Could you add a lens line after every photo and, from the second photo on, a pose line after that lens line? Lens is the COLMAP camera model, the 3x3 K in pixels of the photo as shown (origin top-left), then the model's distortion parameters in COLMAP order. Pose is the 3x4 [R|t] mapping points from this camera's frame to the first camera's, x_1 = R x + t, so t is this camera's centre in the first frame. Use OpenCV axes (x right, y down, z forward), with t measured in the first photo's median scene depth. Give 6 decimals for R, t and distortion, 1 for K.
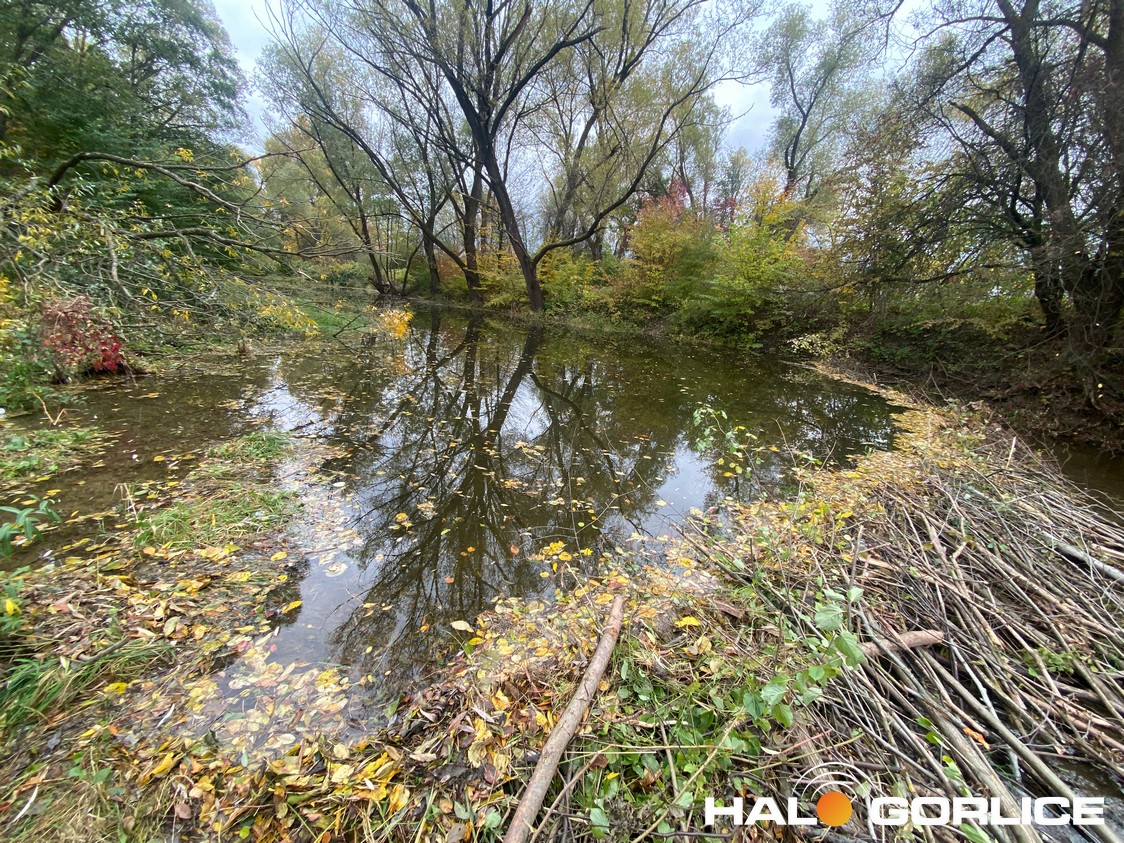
lens RADIAL K [[447.5, 0, 568.4], [0, 447.5, 421.9], [0, 0, 1]] dist [0.010342, -0.015043]
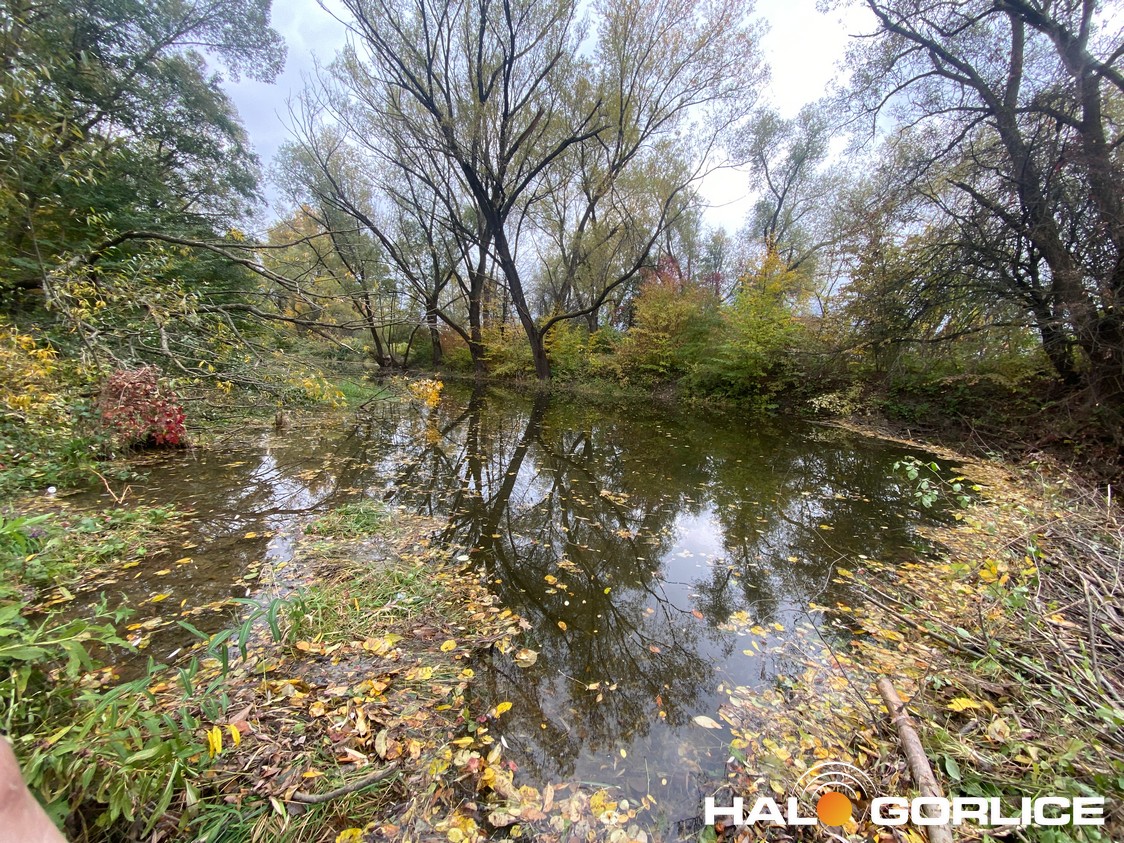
lens RADIAL K [[447.5, 0, 569.6], [0, 447.5, 425.6], [0, 0, 1]] dist [0.010342, -0.015043]
pose [[0.999233, -0.026563, 0.028787, -0.100633], [0.030346, 0.989664, -0.140160, 0.001852], [-0.024766, 0.140926, 0.989710, 0.018540]]
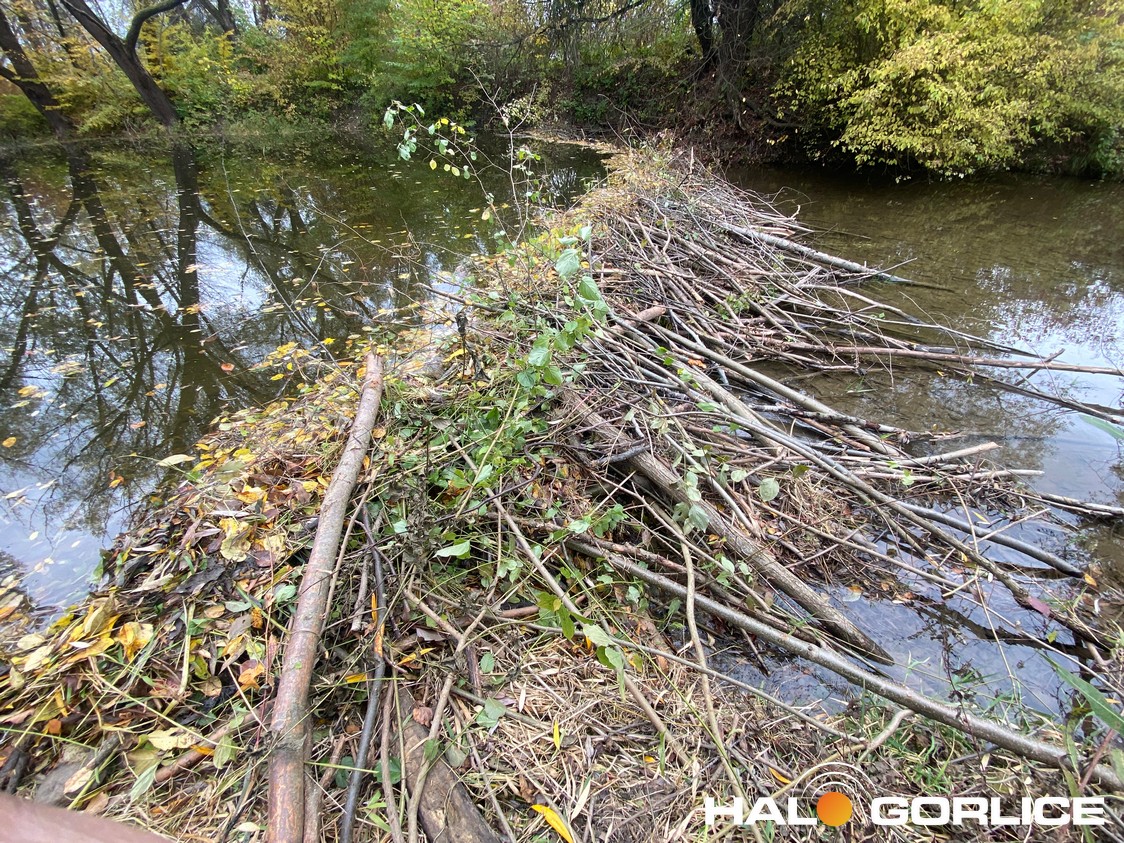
lens RADIAL K [[447.5, 0, 562.8], [0, 447.5, 417.2], [0, 0, 1]] dist [0.010342, -0.015043]
pose [[0.839564, -0.388767, 0.379465, 0.009911], [0.228325, 0.886317, 0.402877, 0.047201], [-0.492951, -0.251600, 0.832885, 0.015181]]
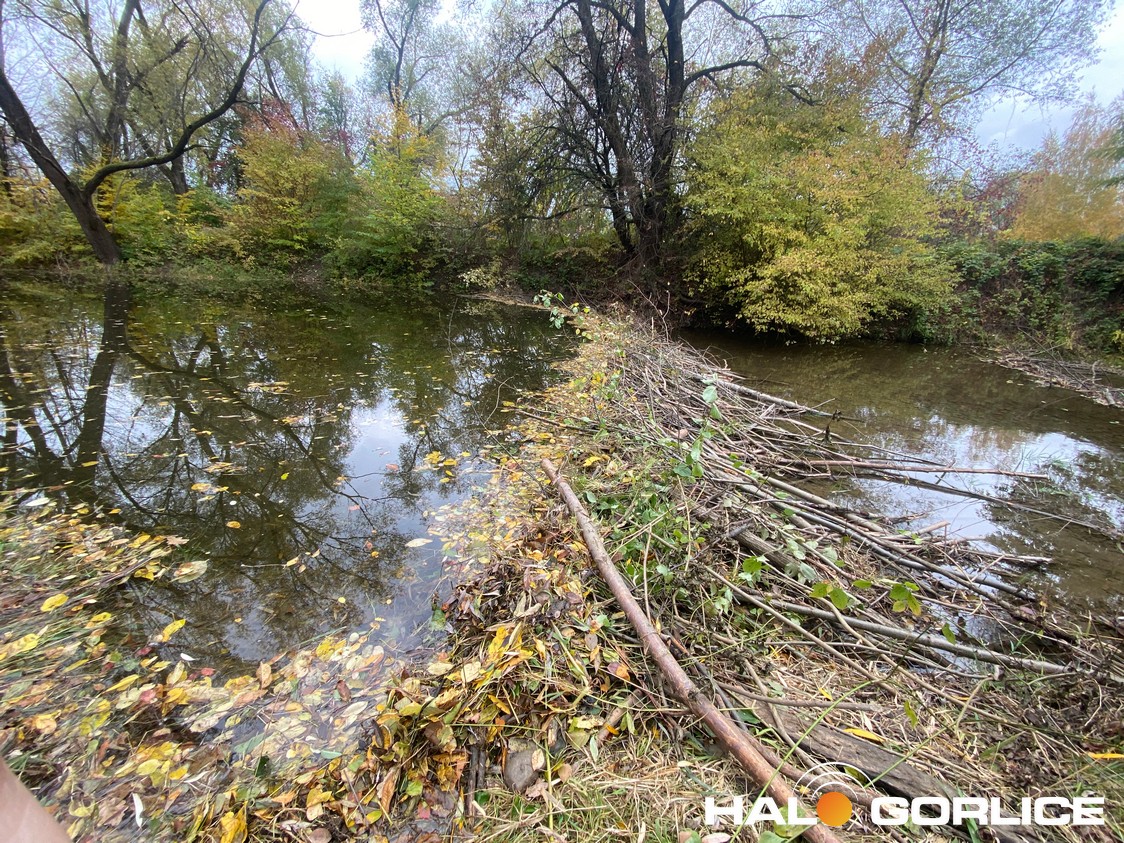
lens RADIAL K [[447.5, 0, 561.3], [0, 447.5, 420.4], [0, 0, 1]] dist [0.010342, -0.015043]
pose [[0.740338, -0.259694, 0.620048, -0.104059], [0.194900, 0.965671, 0.171739, 0.022466], [-0.643361, -0.006297, 0.765537, 0.023899]]
